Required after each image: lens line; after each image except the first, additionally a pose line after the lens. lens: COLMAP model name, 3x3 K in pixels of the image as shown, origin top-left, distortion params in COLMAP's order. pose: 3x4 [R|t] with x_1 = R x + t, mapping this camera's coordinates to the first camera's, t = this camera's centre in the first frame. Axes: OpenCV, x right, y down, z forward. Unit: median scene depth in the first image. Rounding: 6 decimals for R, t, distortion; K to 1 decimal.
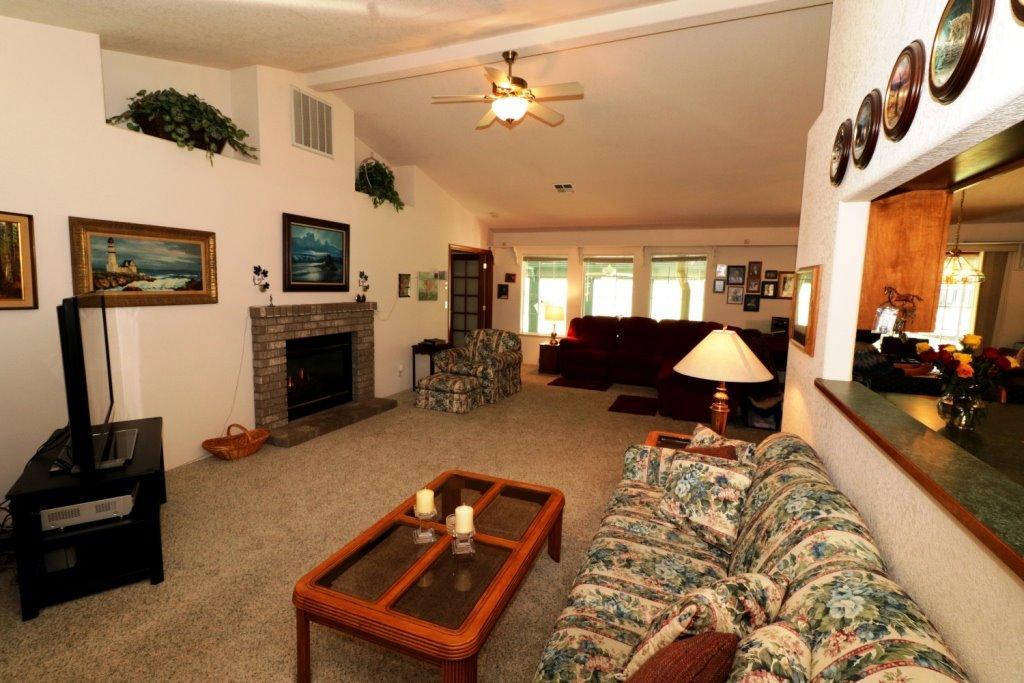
lens RADIAL K [[474.0, 0, 513.3], [0, 474.0, 336.5], [0, 0, 1]] dist [0.003056, 0.000423]
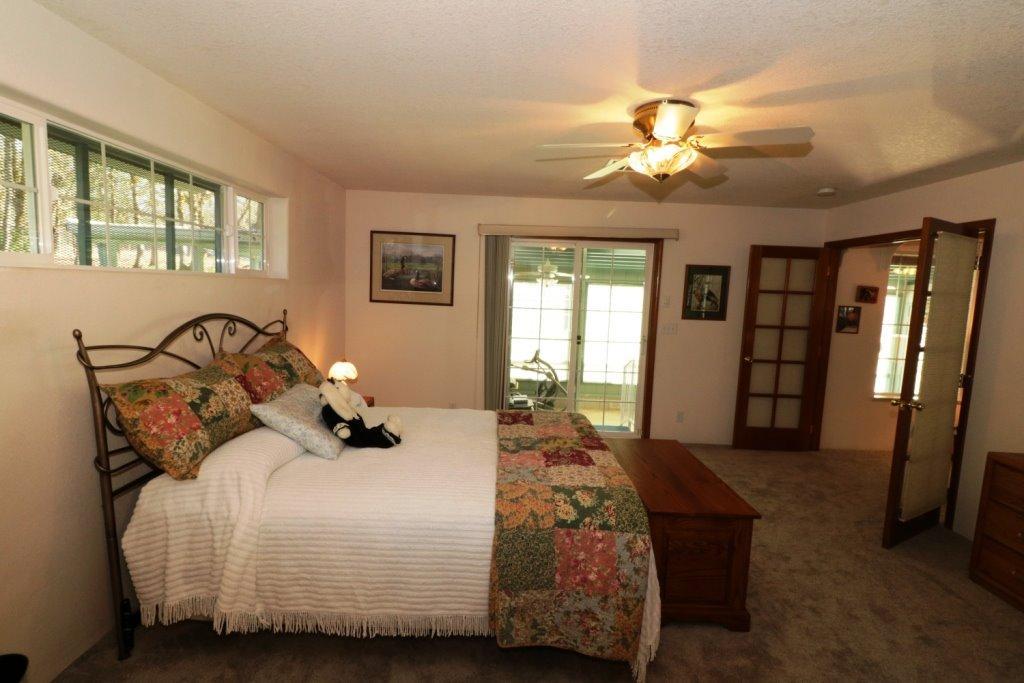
lens RADIAL K [[474.0, 0, 513.3], [0, 474.0, 336.5], [0, 0, 1]] dist [0.003056, 0.000423]
pose [[0.925058, -0.024684, 0.379022, -1.107082], [0.024639, 0.999684, 0.004970, -0.169731], [-0.379025, 0.004741, 0.925374, 1.254504]]
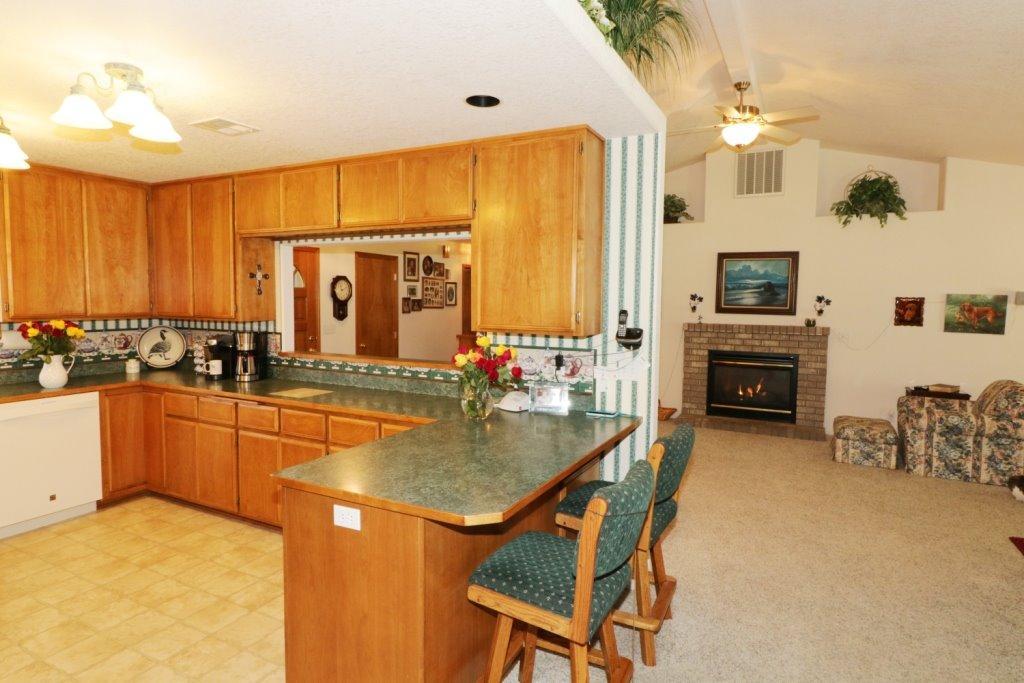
lens RADIAL K [[578.5, 0, 500.8], [0, 578.5, 339.2], [0, 0, 1]] dist [-0.004032, -0.002300]
pose [[-0.102956, 0.045723, -0.993634, 1.129371], [-0.127530, 0.990092, 0.058774, -0.041412], [0.986477, 0.132769, -0.096105, 0.575239]]
